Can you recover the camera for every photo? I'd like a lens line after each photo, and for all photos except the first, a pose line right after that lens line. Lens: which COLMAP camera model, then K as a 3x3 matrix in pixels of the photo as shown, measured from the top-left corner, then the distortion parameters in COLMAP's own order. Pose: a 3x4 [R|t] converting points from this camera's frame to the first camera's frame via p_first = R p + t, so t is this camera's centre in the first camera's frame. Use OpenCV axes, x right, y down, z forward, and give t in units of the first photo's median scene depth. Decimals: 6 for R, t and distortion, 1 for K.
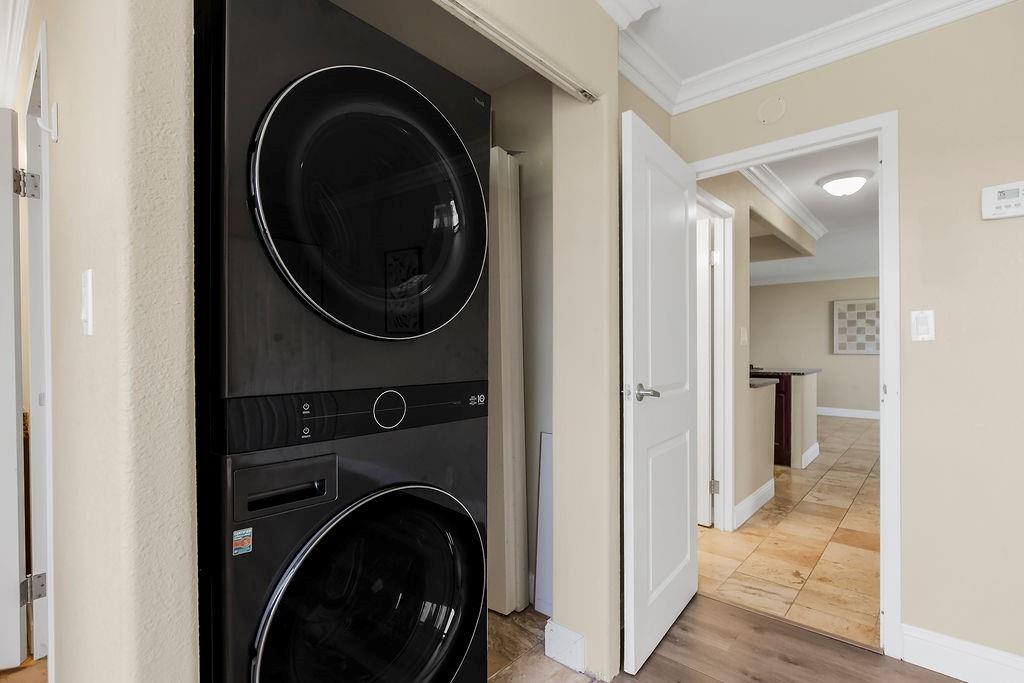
lens RADIAL K [[472.7, 0, 509.9], [0, 472.7, 349.2], [0, 0, 1]] dist [-0.009454, 0.001276]
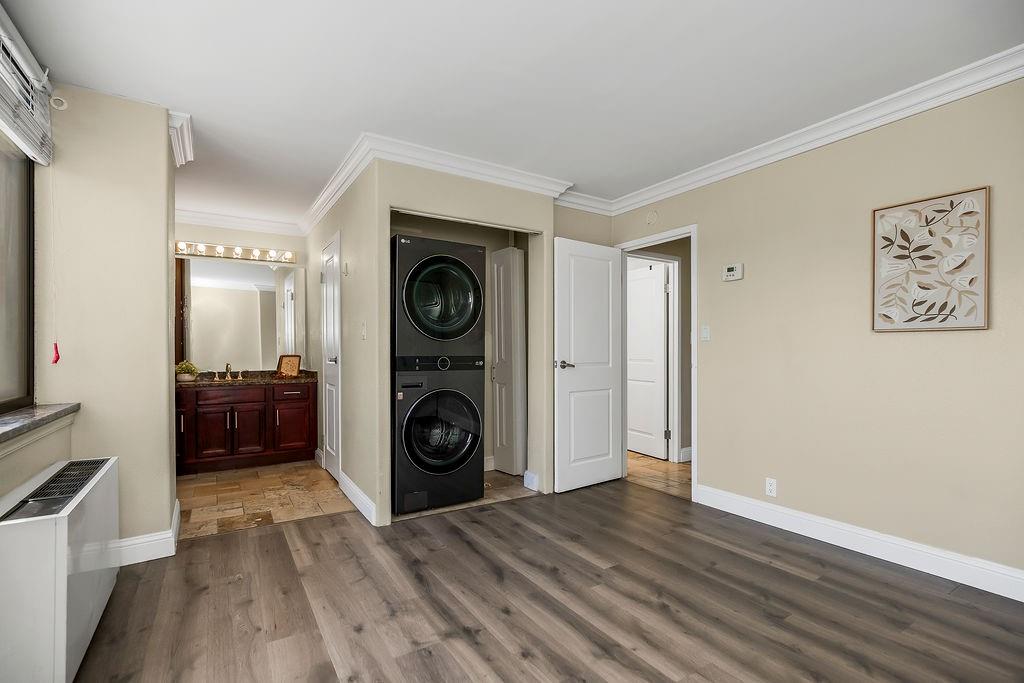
lens RADIAL K [[472.7, 0, 514.2], [0, 472.7, 347.5], [0, 0, 1]] dist [-0.009454, 0.001276]
pose [[0.965273, -0.000603, -0.261242, 0.847937], [-0.002335, 0.999938, -0.010933, 0.049293], [0.261232, 0.011164, 0.965211, -1.577245]]
